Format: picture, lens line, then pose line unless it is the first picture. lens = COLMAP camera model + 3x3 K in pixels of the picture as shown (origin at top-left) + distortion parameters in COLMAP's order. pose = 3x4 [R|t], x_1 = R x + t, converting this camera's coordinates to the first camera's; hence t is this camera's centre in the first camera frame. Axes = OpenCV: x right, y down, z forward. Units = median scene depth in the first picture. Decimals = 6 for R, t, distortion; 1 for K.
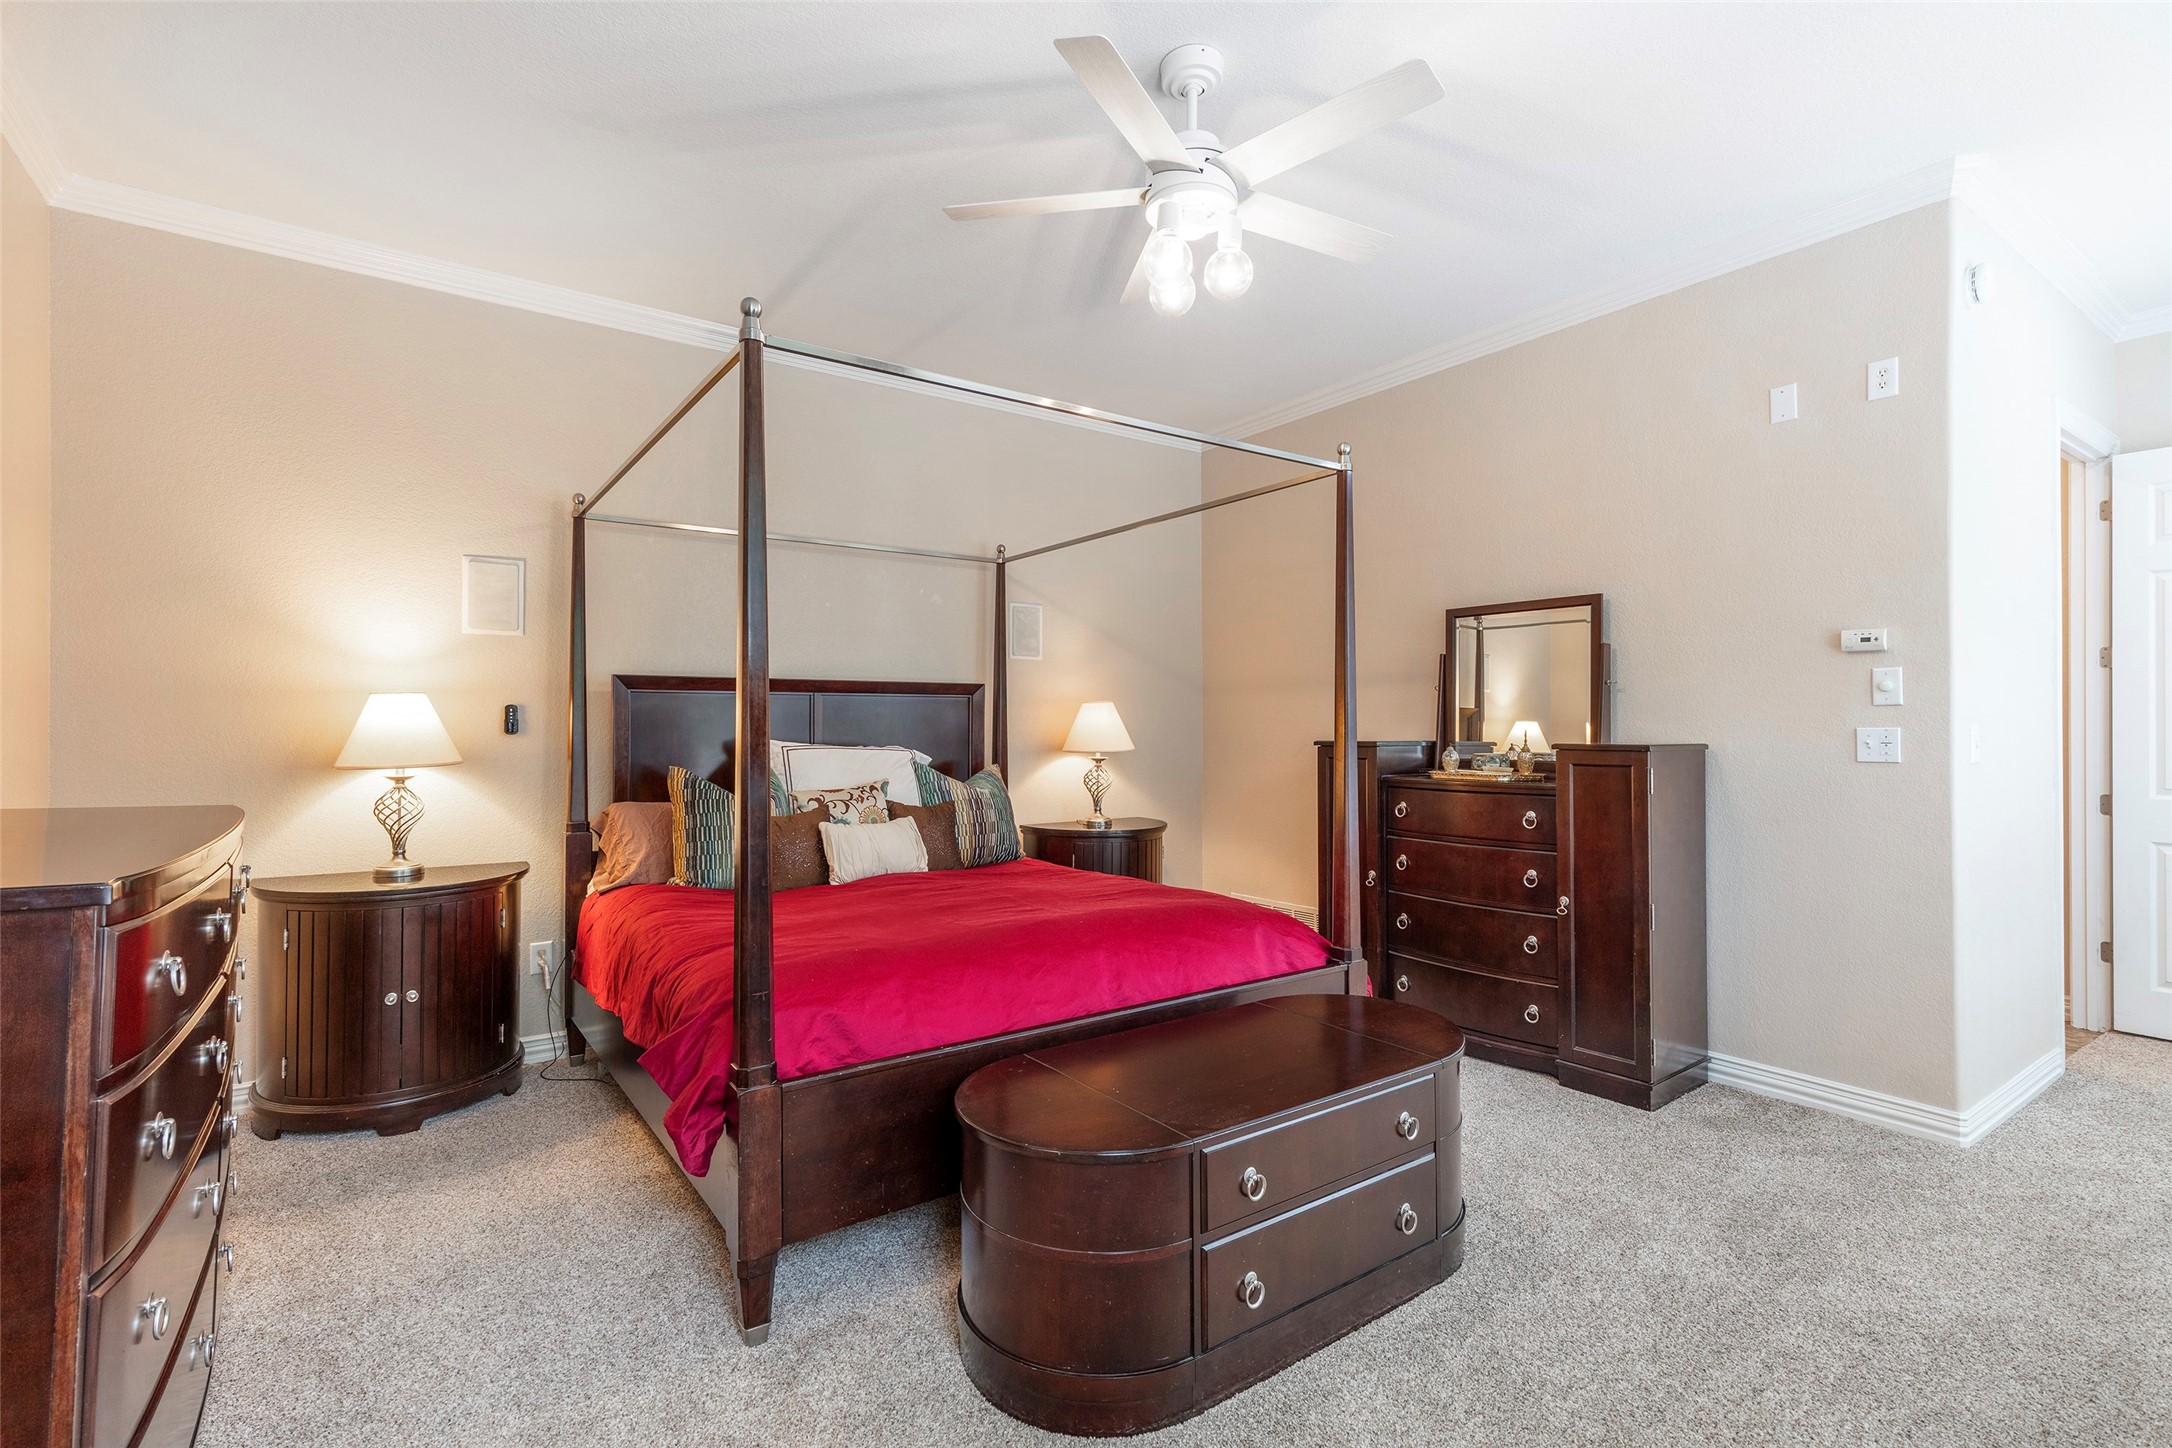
lens RADIAL K [[1018.9, 0, 1086.0], [0, 1018.9, 724.0], [0, 0, 1]] dist [0.007164, -0.000735]
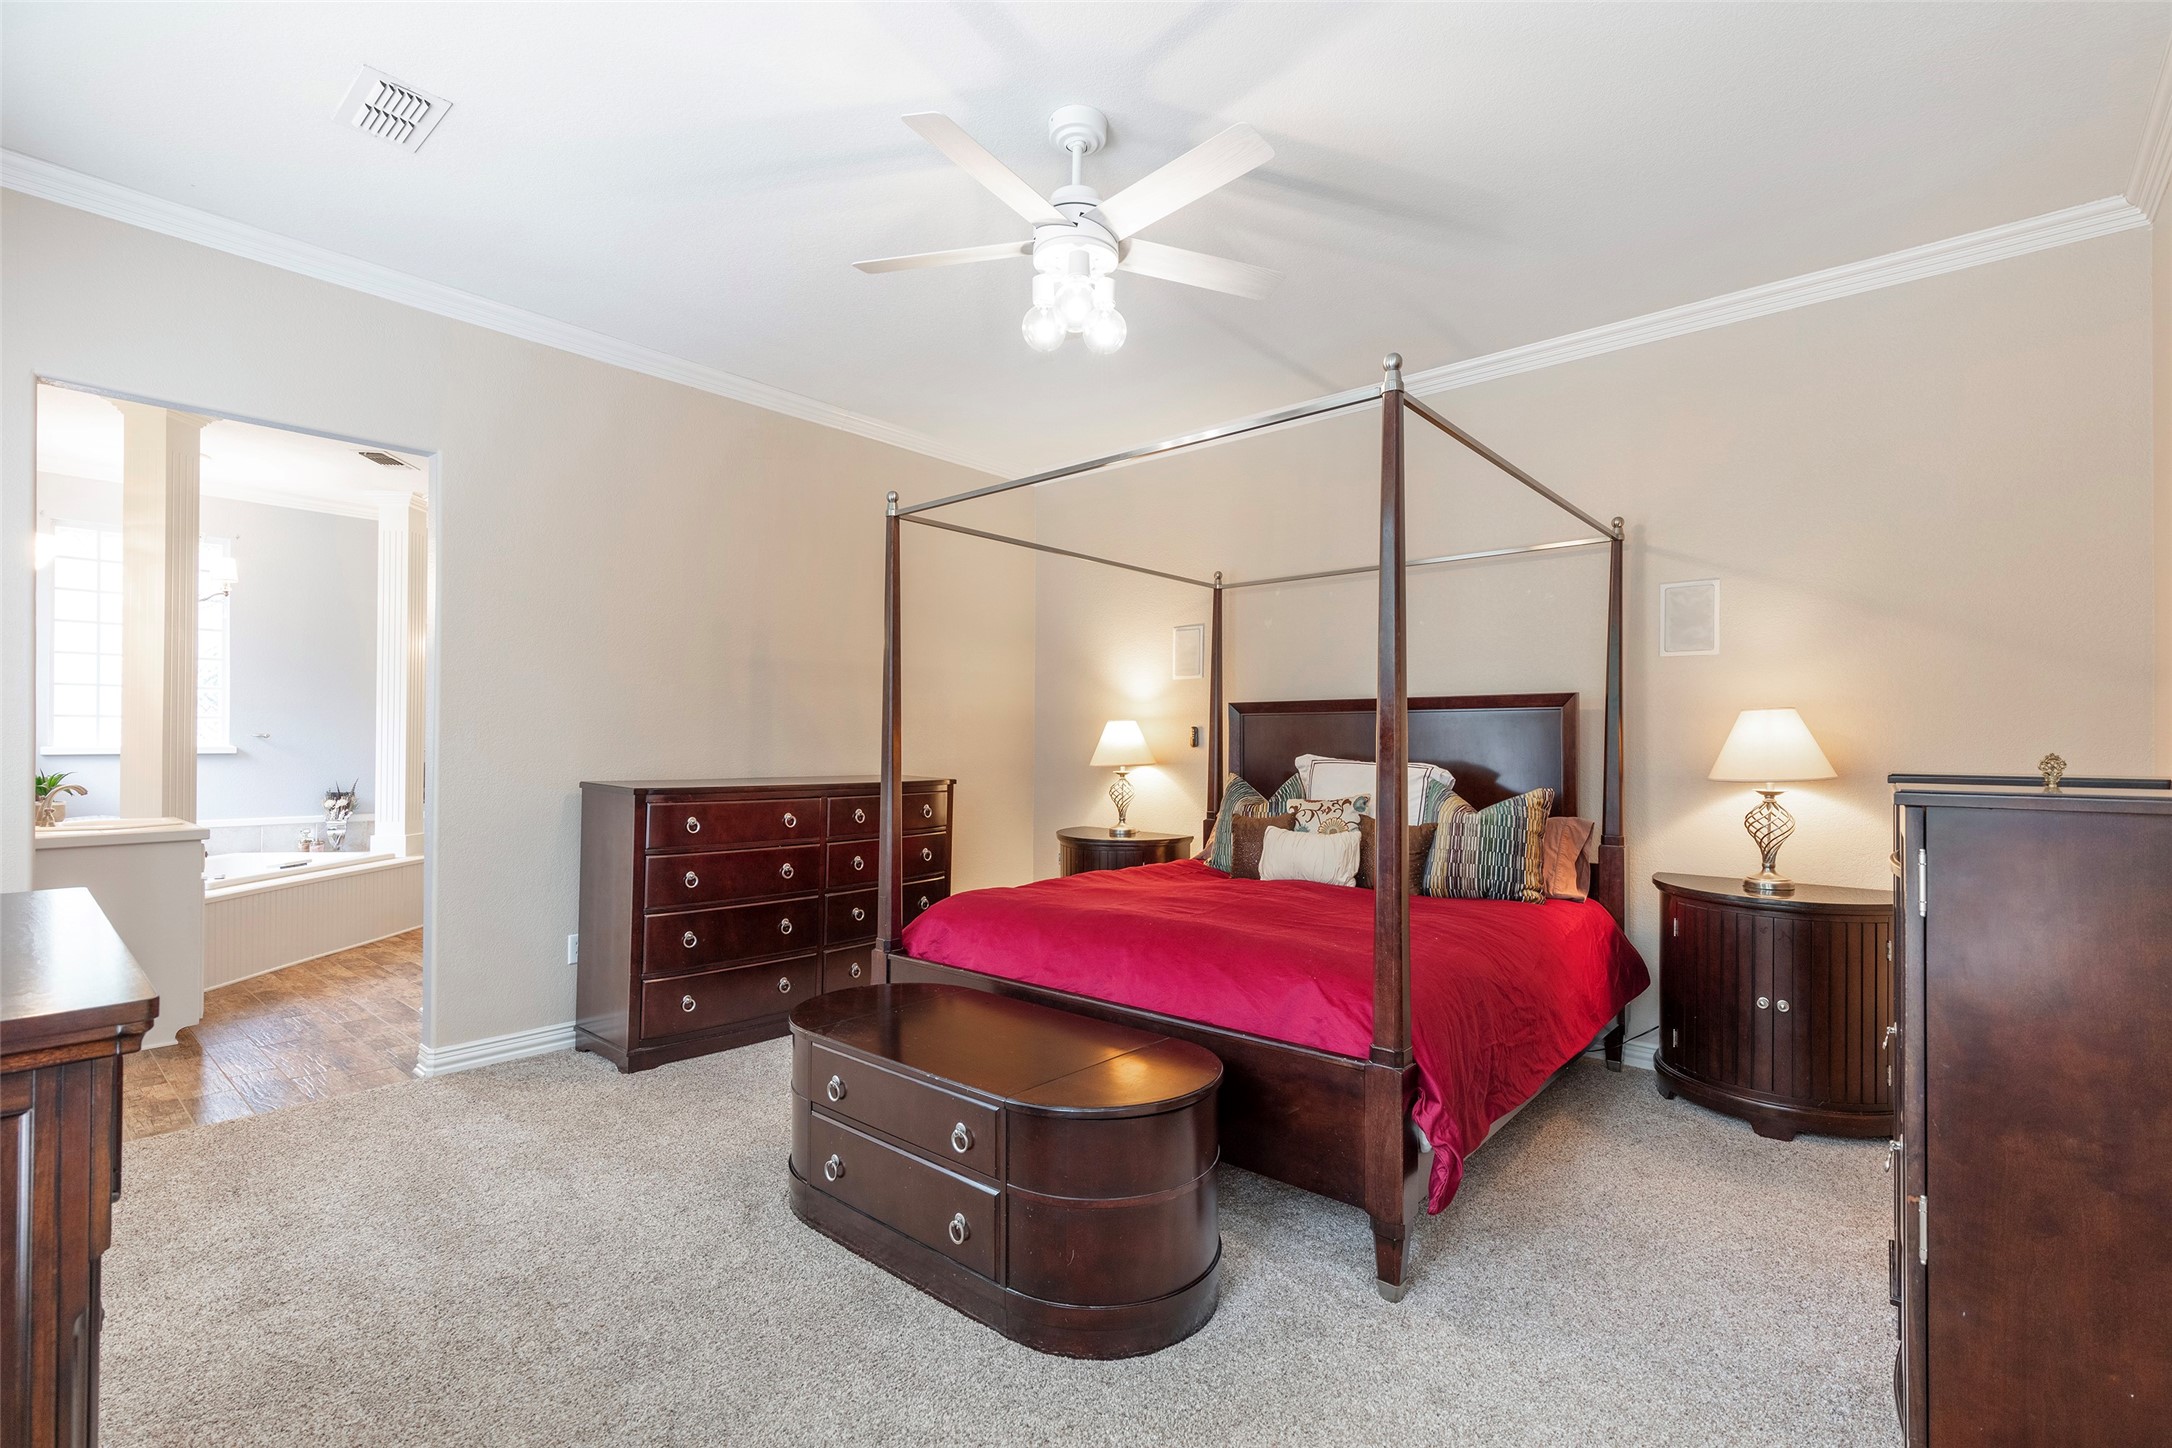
lens RADIAL K [[957.0, 0, 1095.8], [0, 957.0, 746.9], [0, 0, 1]] dist [0.007665, 0.000391]
pose [[0.228031, 0.006179, -0.973634, 0.529739], [-0.003078, 0.999979, 0.005625, 0.001727], [0.973649, 0.001714, 0.228046, 0.407026]]
